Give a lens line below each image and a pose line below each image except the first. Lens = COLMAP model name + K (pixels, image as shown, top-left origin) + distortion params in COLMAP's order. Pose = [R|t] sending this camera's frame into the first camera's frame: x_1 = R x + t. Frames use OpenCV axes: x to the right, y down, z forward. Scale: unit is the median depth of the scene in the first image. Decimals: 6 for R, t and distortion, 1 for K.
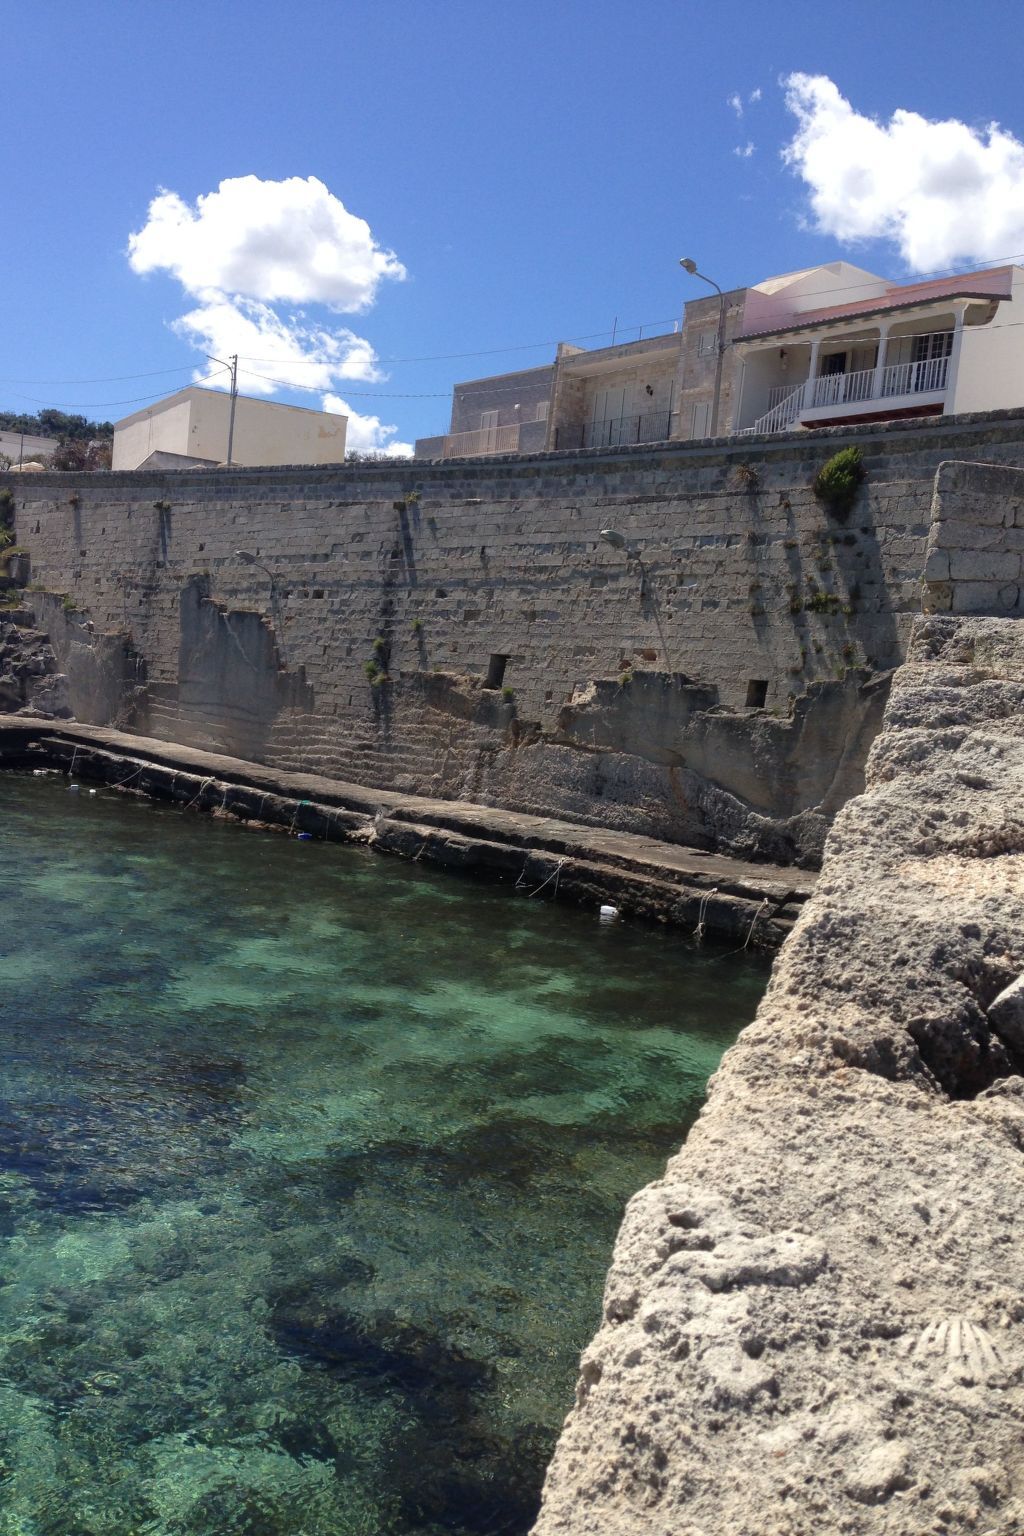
lens RADIAL K [[1374.1, 0, 519.8], [0, 1374.1, 786.4], [0, 0, 1]] dist [0.003333, 0.259972]
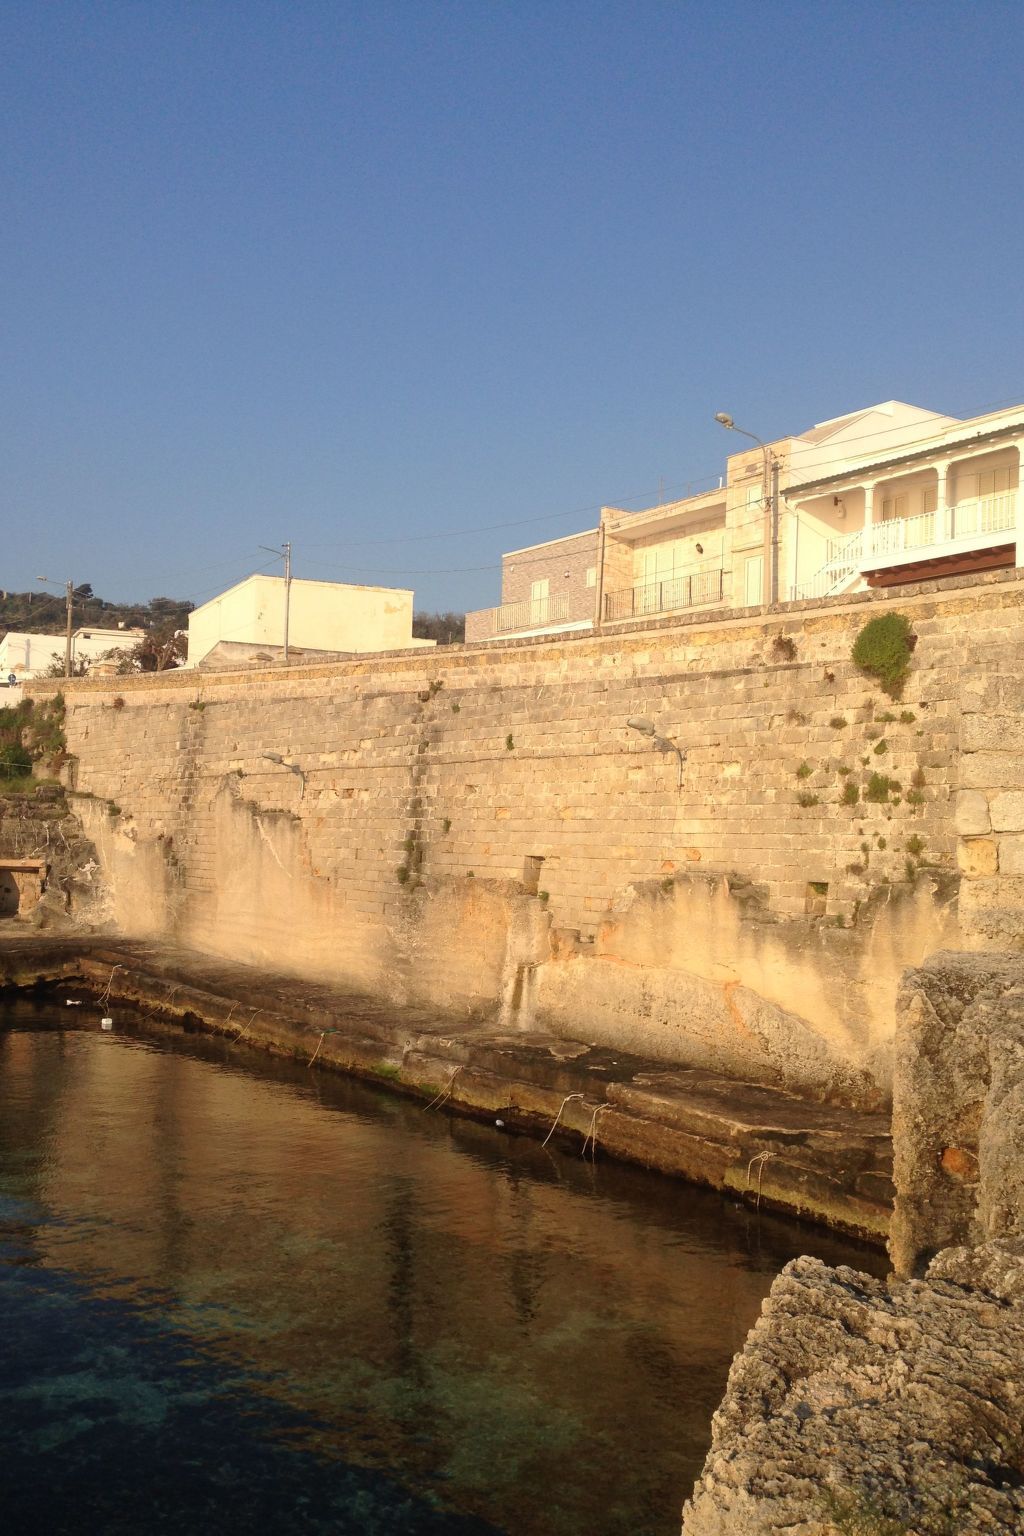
lens RADIAL K [[1374.1, 0, 519.8], [0, 1374.1, 786.4], [0, 0, 1]] dist [0.003333, 0.259972]
pose [[0.994779, -0.065667, -0.078120, 0.046740], [0.056931, 0.992385, -0.109231, -0.040825], [0.084698, 0.104213, 0.990942, 0.100326]]
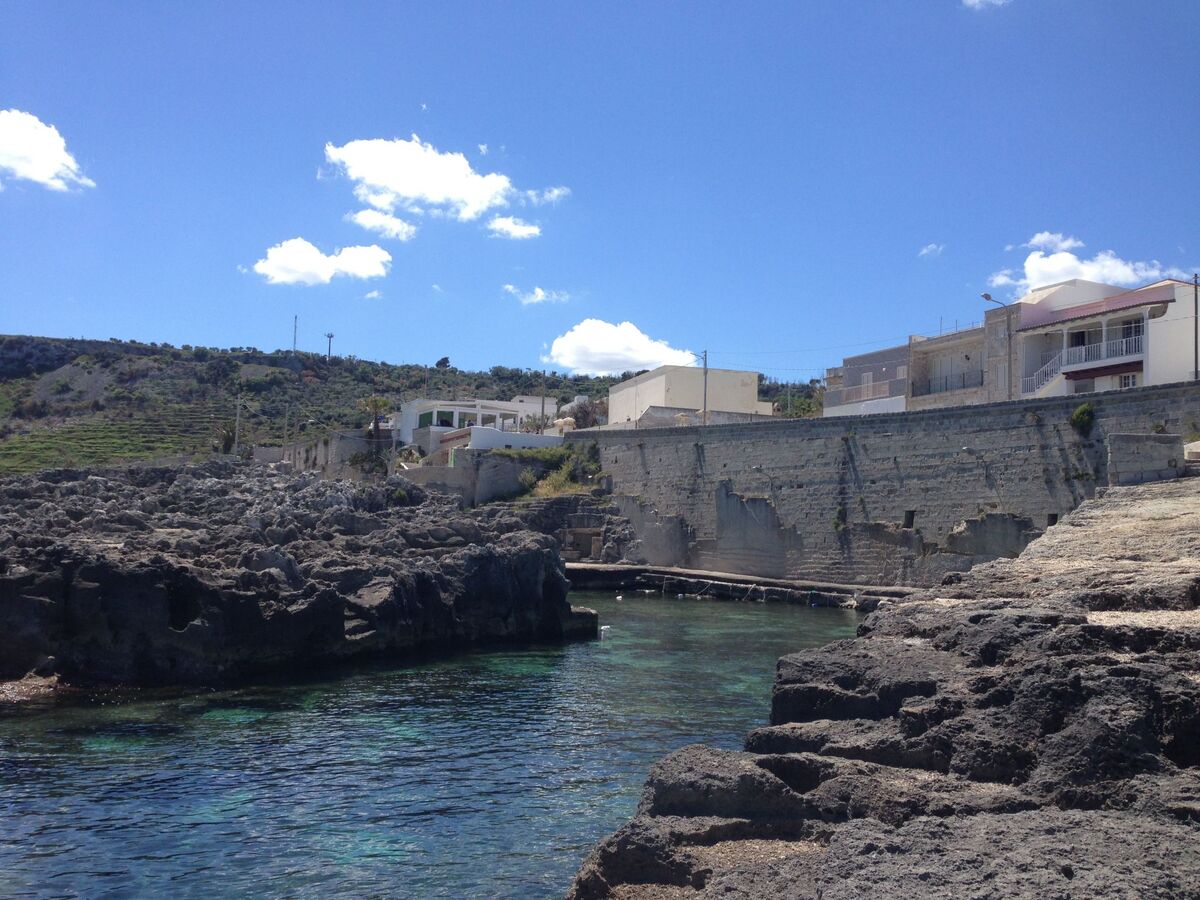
lens RADIAL K [[1068.2, 0, 635.9], [0, 1068.2, 457.4], [0, 0, 1]] dist [0.165746, -0.246398]
pose [[0.979171, -0.078764, -0.187135, -0.097474], [0.048658, 0.985862, -0.160340, 0.054529], [0.197118, 0.147894, 0.969160, -0.555991]]
